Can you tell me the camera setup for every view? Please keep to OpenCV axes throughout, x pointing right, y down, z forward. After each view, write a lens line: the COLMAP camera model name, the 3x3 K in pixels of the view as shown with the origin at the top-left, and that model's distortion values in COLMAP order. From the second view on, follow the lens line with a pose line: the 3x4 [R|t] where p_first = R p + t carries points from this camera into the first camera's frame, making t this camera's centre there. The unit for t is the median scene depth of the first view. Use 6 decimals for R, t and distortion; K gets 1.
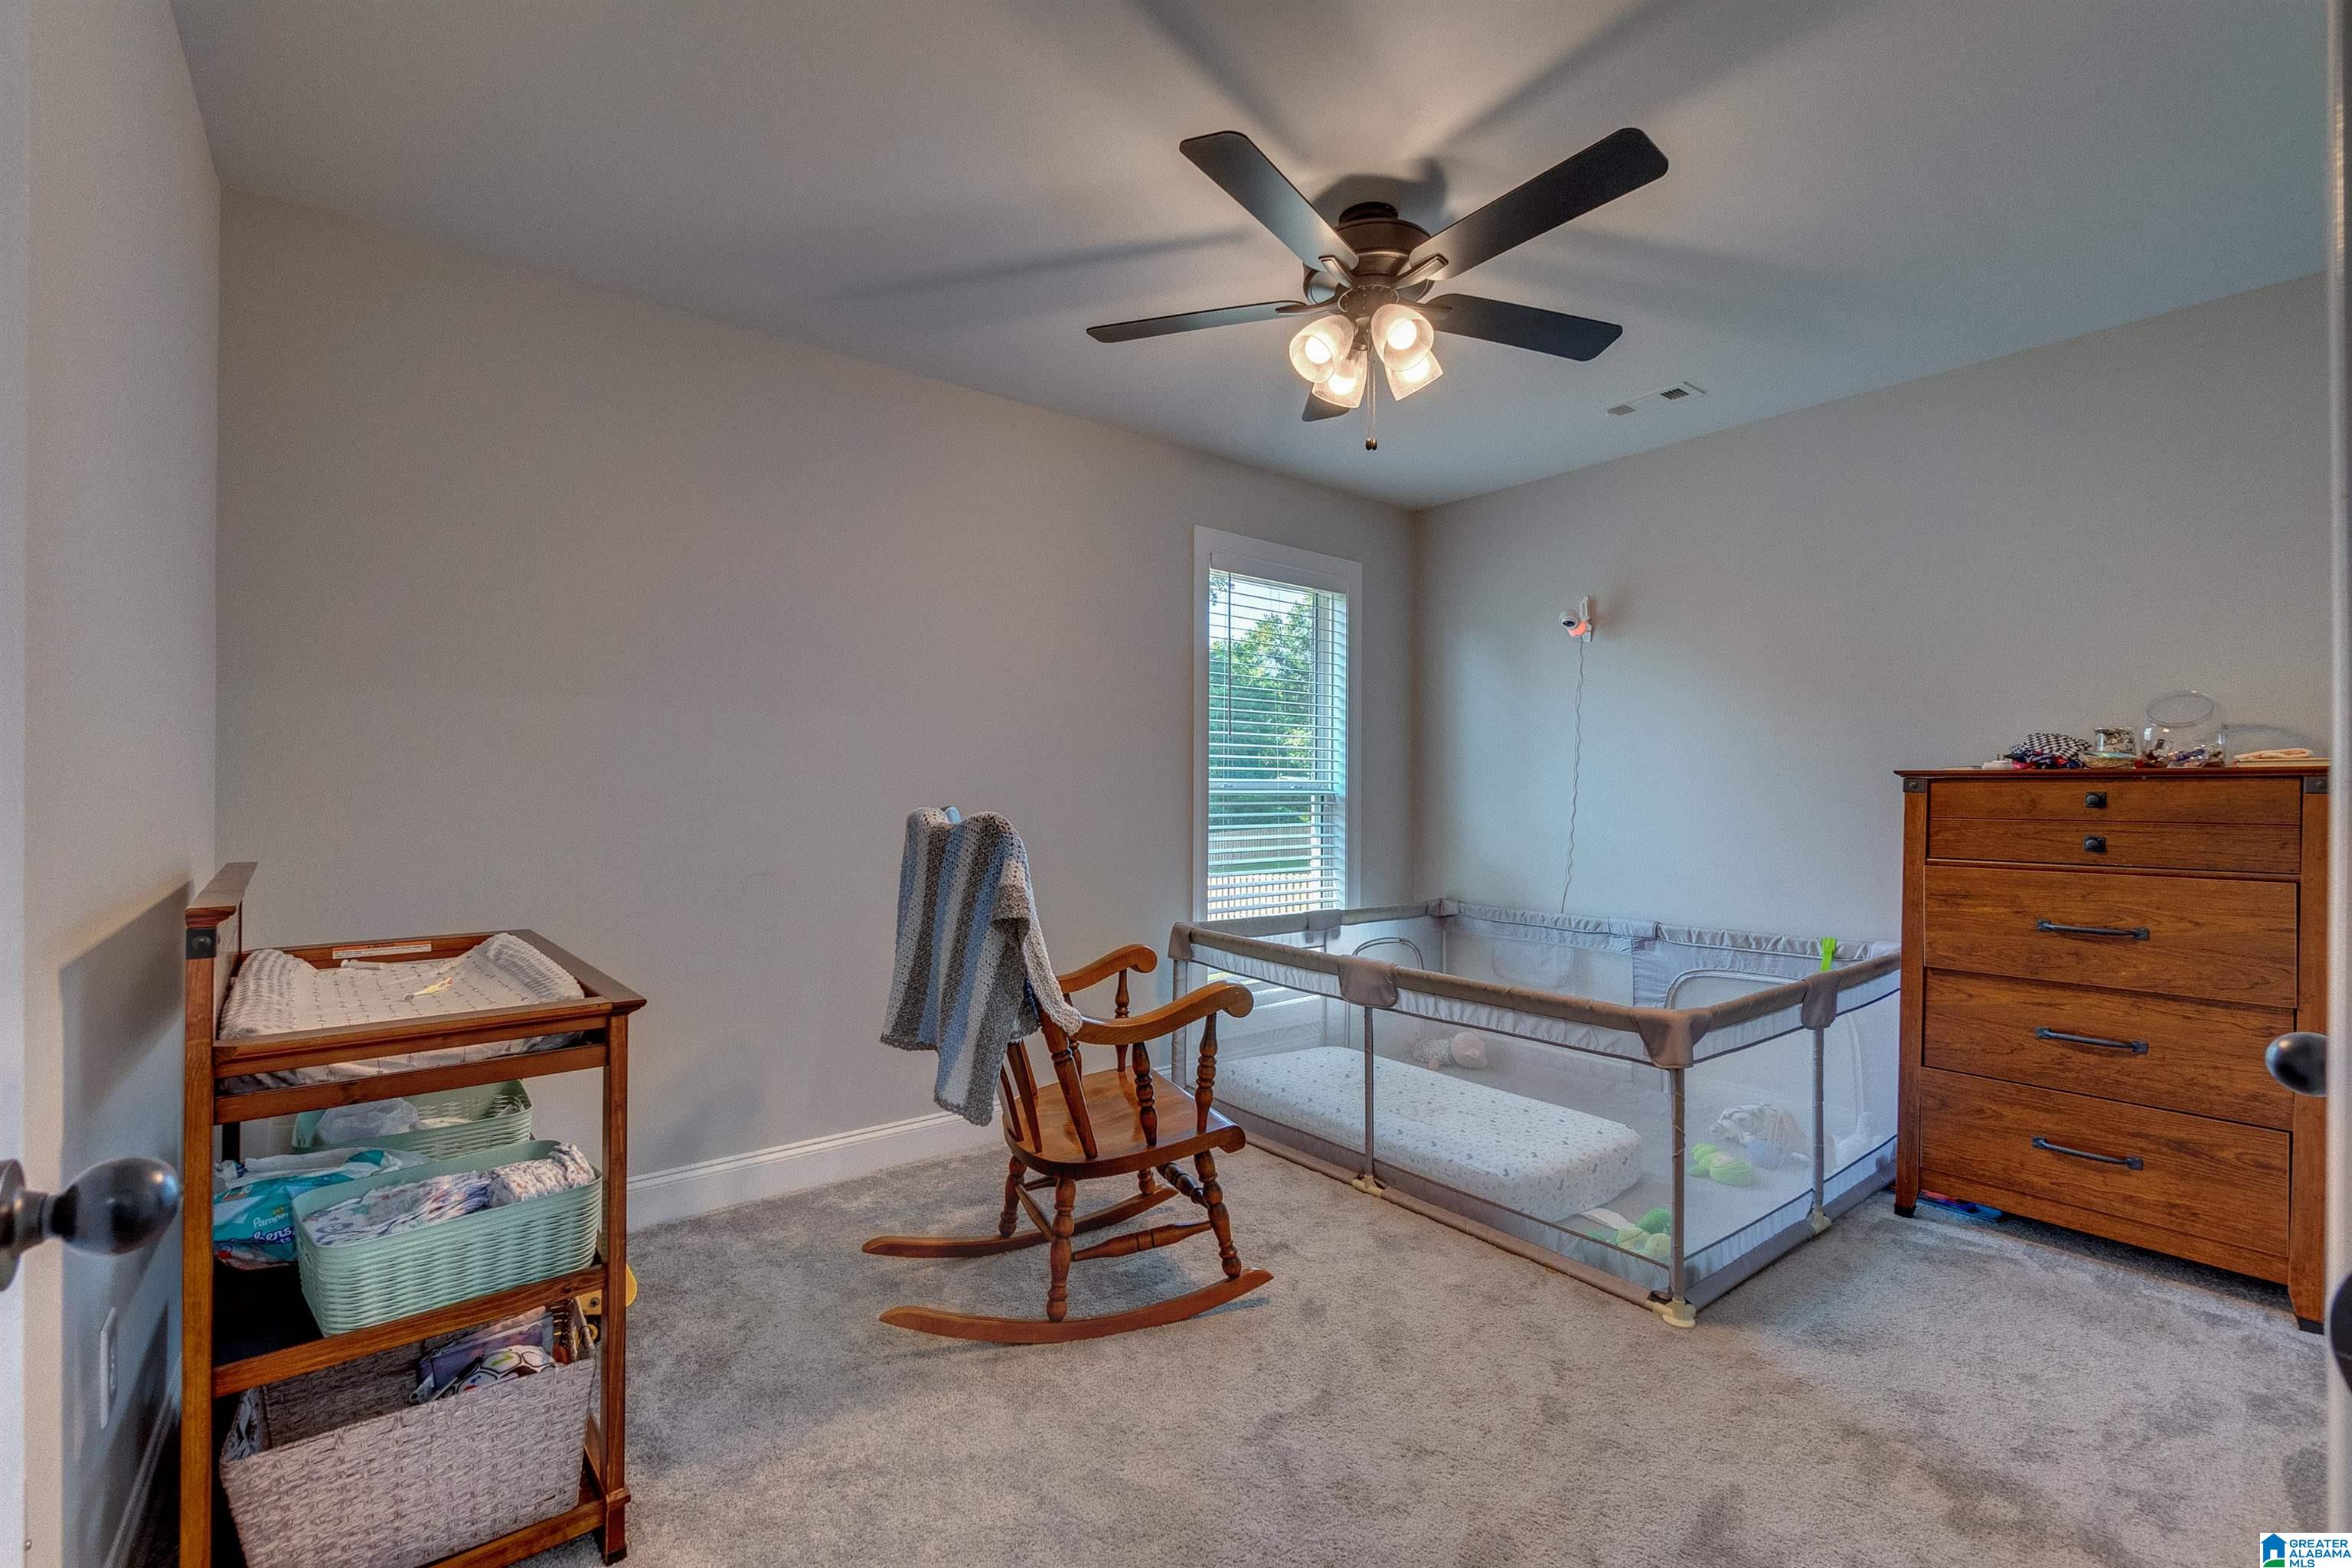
lens RADIAL K [[1013.1, 0, 1176.5], [0, 1013.1, 787.8], [0, 0, 1]] dist [-0.000488, 0.000012]
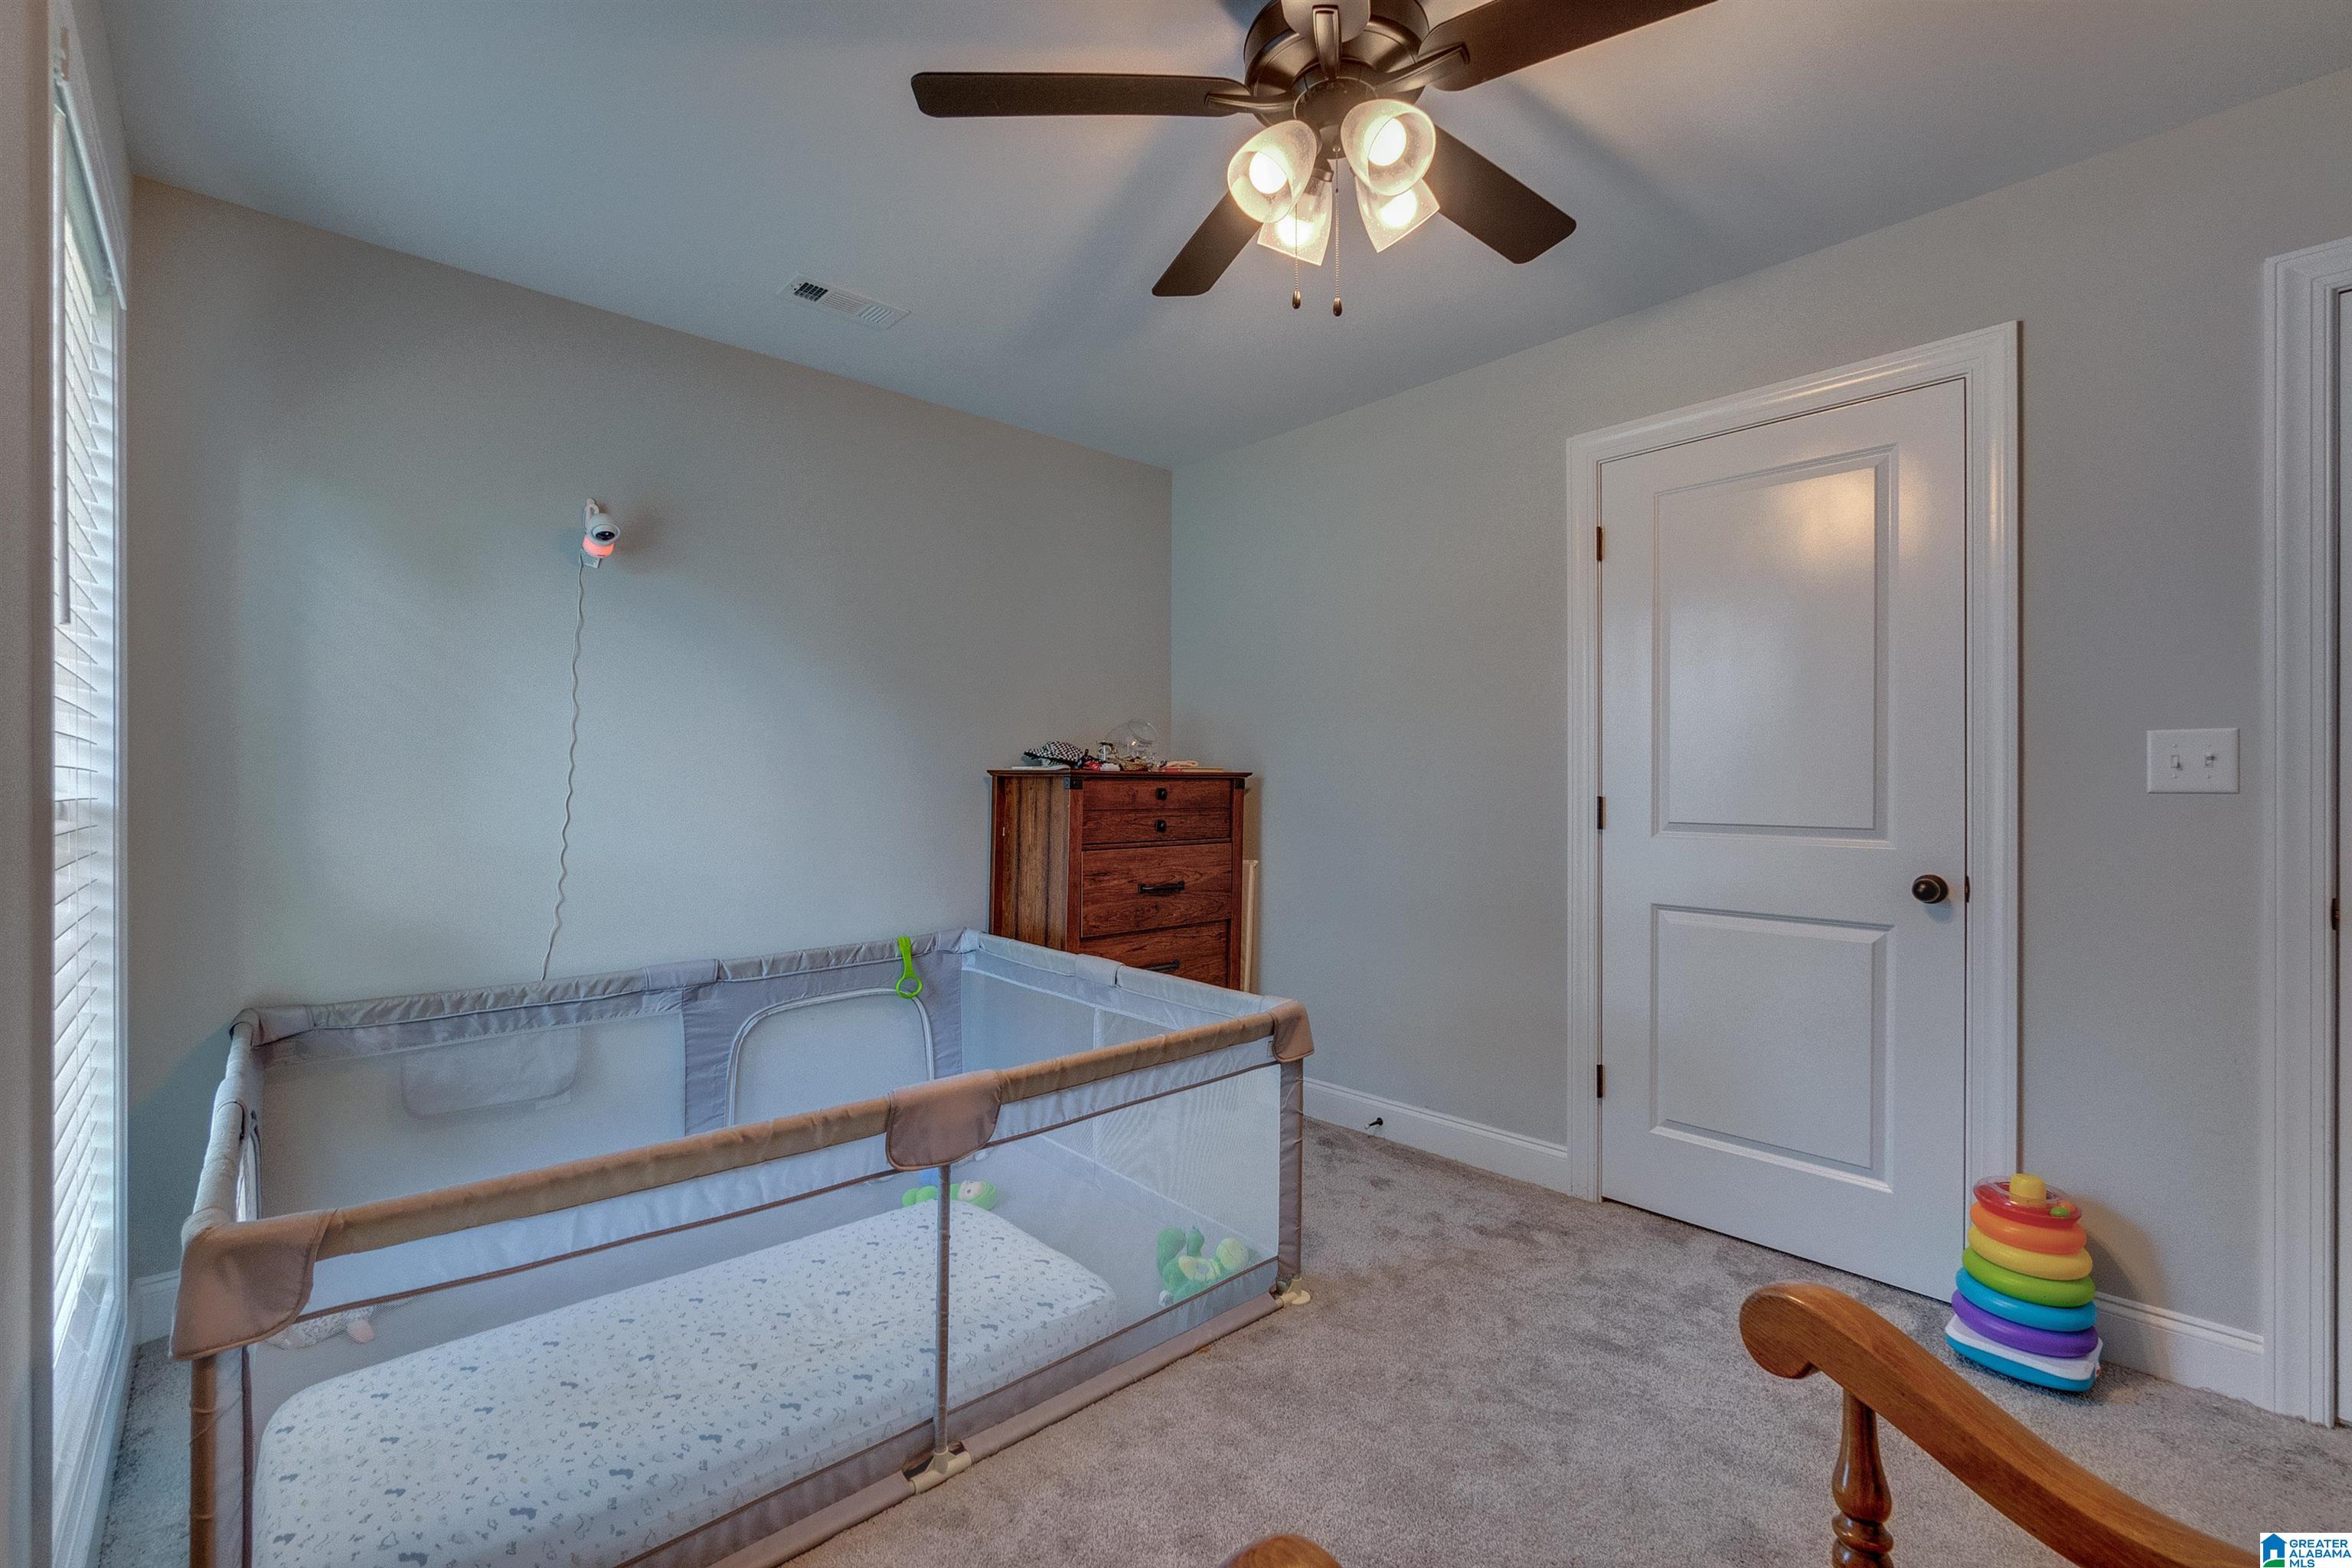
lens RADIAL K [[1013.1, 0, 1176.5], [0, 1013.1, 787.8], [0, 0, 1]] dist [-0.000488, 0.000012]
pose [[-0.079145, -0.005829, 0.996846, -0.455820], [-0.002593, 0.999981, 0.005642, -0.003631], [-0.996860, -0.002138, -0.079159, 1.034179]]
